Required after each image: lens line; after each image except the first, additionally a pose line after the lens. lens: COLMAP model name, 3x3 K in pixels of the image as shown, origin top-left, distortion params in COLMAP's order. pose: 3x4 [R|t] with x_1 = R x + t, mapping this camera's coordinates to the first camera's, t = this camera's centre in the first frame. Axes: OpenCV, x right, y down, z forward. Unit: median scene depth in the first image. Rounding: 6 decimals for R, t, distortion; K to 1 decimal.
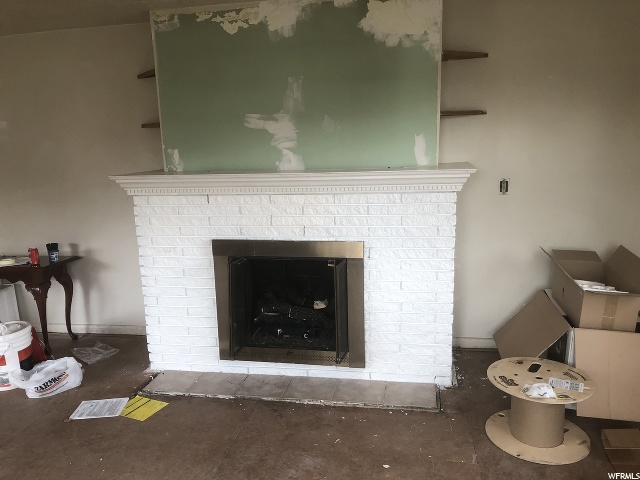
lens RADIAL K [[518.3, 0, 320.2], [0, 518.3, 241.1], [0, 0, 1]] dist [0.001825, -0.010942]
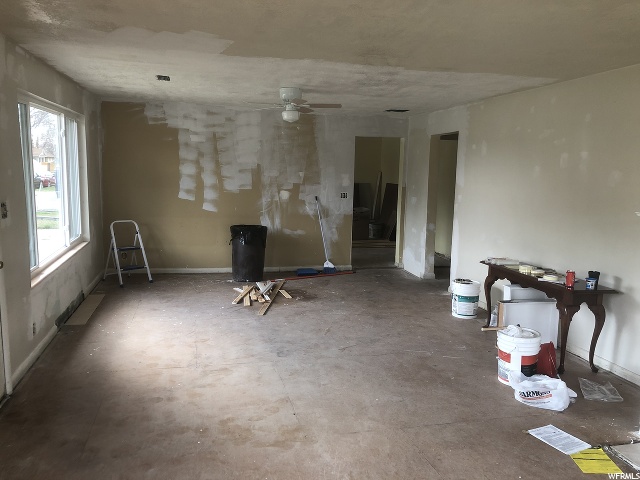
lens RADIAL K [[518.3, 0, 319.6], [0, 518.3, 238.7], [0, 0, 1]] dist [0.001825, -0.010942]
pose [[0.384422, 0.168111, -0.907722, 0.211158], [-0.221962, 0.971266, 0.085878, -0.029065], [0.896076, 0.168466, 0.410690, 0.109294]]
